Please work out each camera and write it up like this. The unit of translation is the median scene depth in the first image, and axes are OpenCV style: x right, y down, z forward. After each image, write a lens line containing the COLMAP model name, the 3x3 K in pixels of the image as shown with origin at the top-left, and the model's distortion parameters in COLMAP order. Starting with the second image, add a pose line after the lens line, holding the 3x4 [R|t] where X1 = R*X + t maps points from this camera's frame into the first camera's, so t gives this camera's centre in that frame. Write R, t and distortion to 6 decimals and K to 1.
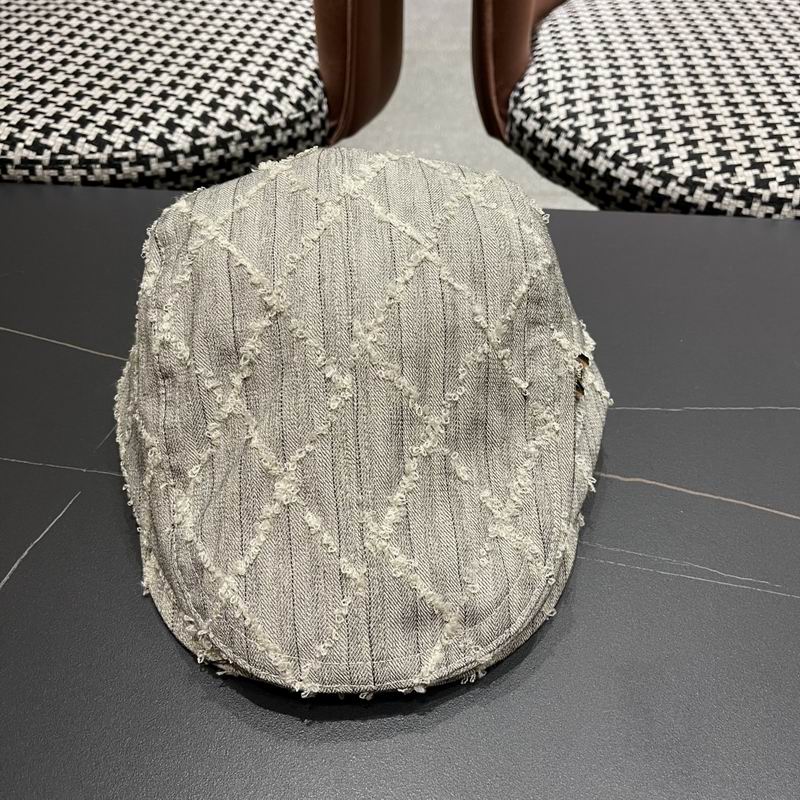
lens RADIAL K [[851.0, 0, 403.6], [0, 851.0, 408.7], [0, 0, 1]] dist [0.009719, 0.013371]
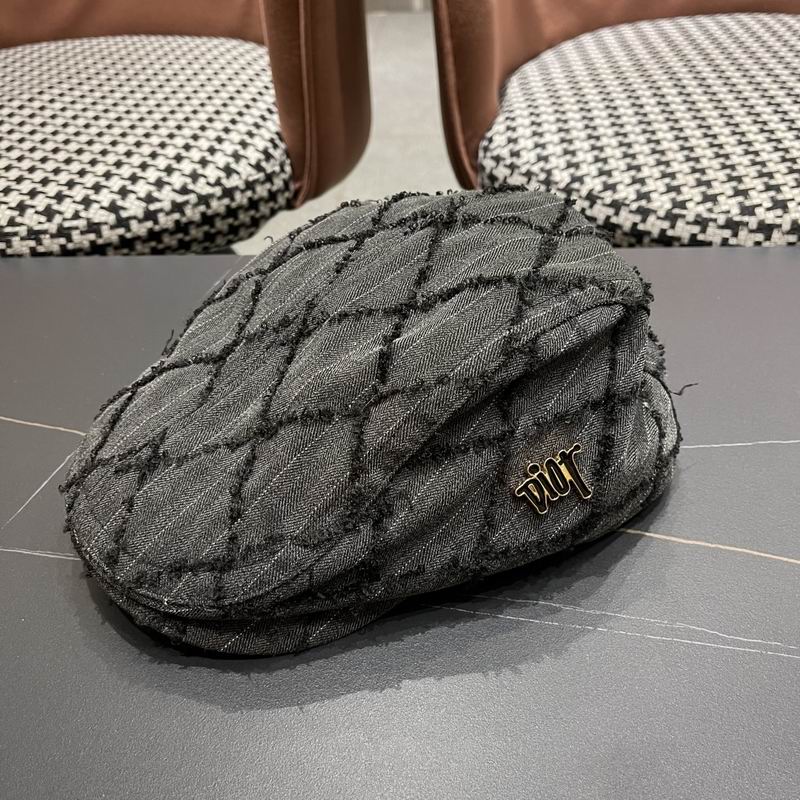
lens RADIAL K [[847.4, 0, 396.1], [0, 847.4, 407.0], [0, 0, 1]] dist [0.000734, 0.021155]
pose [[0.997927, -0.052952, -0.036586, 0.056196], [0.048835, 0.993221, -0.105483, 0.025526], [0.041923, 0.103477, 0.993748, 0.081950]]
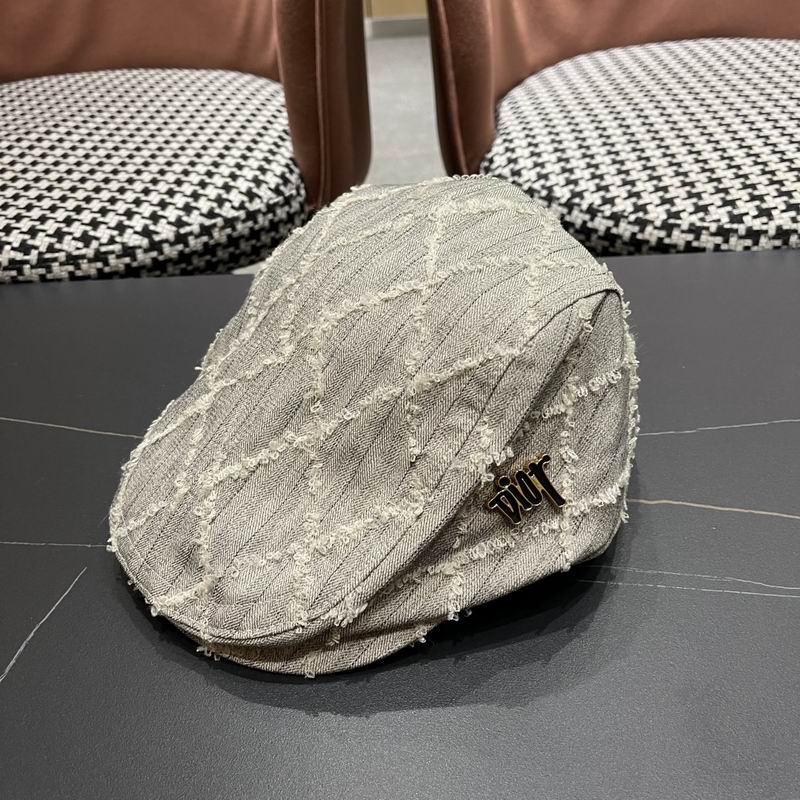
lens RADIAL K [[849.5, 0, 400.0], [0, 849.5, 400.0], [0, 0, 1]] dist [-0.001326, 0.031967]
pose [[0.995581, -0.091989, 0.018860, -0.019373], [0.093690, 0.986596, -0.133607, 0.045770], [-0.006317, 0.134784, 0.990855, 0.019580]]
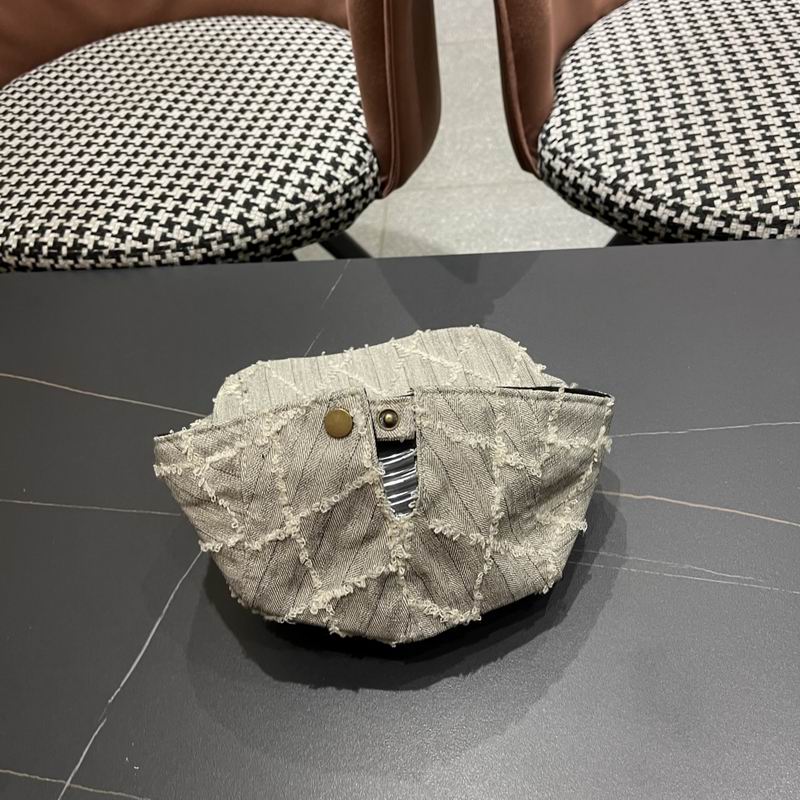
lens RADIAL K [[847.7, 0, 397.2], [0, 847.7, 411.0], [0, 0, 1]] dist [0.007258, 0.024896]
pose [[0.991514, -0.076161, -0.105358, 0.034976], [0.080898, 0.995861, 0.041429, -0.077420], [0.101767, -0.049600, 0.993571, -0.161778]]
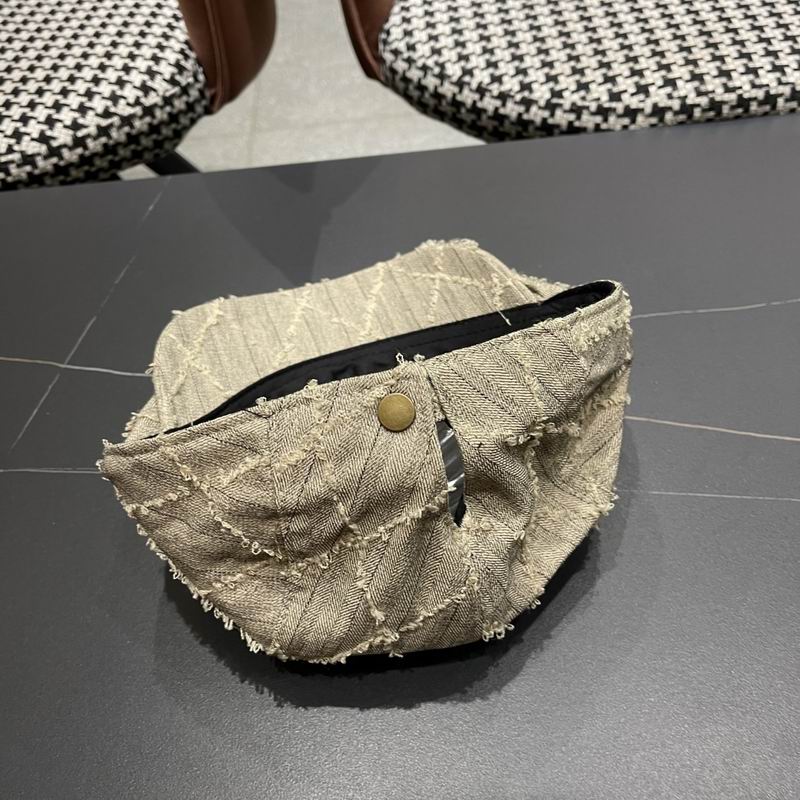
lens RADIAL K [[842.2, 0, 400.0], [0, 842.2, 400.0], [0, 0, 1]] dist [0.008442, 0.012265]
pose [[0.988990, -0.147962, -0.002422, 0.098367], [0.147613, 0.985244, 0.086630, -0.023959], [-0.010432, -0.086034, 0.996238, -0.057013]]
